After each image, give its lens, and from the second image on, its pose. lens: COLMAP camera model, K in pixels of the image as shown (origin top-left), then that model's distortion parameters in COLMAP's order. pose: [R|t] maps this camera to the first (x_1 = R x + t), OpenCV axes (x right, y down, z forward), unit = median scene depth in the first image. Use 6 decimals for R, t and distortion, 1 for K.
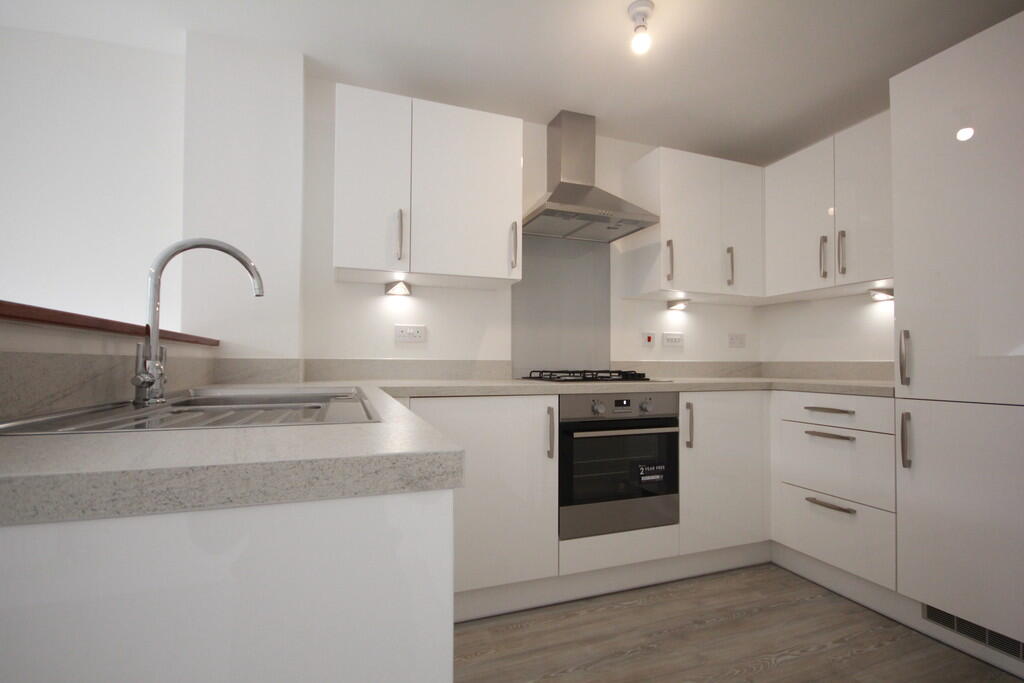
lens RADIAL K [[473.5, 0, 515.4], [0, 473.5, 353.3], [0, 0, 1]] dist [0.001348, -0.000431]
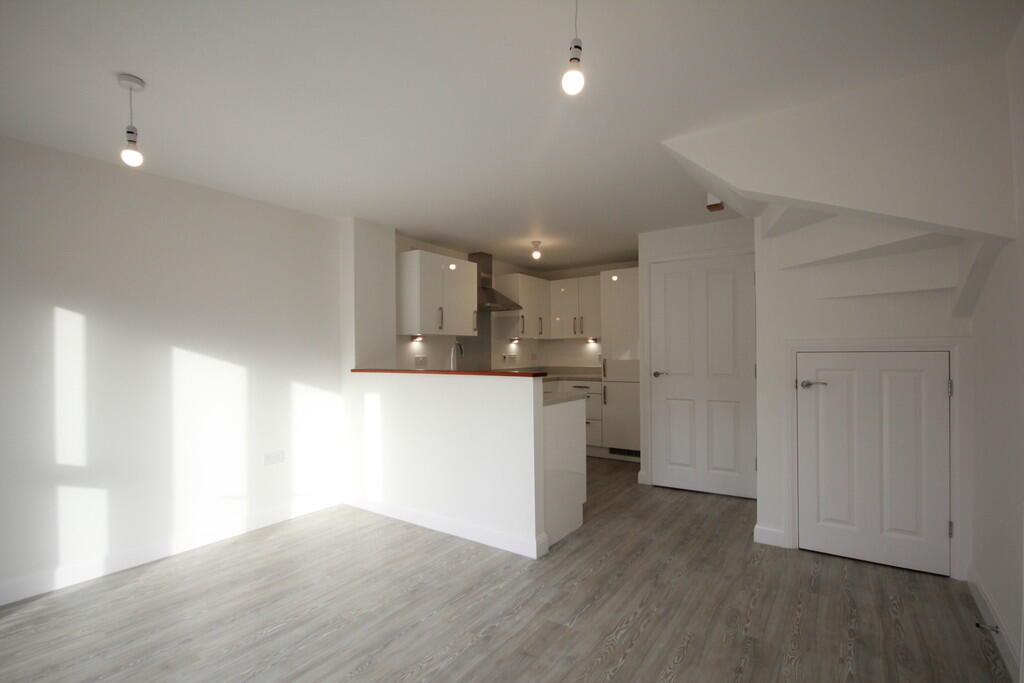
lens RADIAL K [[473.5, 0, 515.4], [0, 473.5, 353.3], [0, 0, 1]] dist [0.001348, -0.000431]
pose [[0.817637, -0.012913, 0.575589, -1.047371], [0.001024, 0.999779, 0.020975, -0.111889], [-0.575733, -0.016561, 0.817470, -0.861148]]
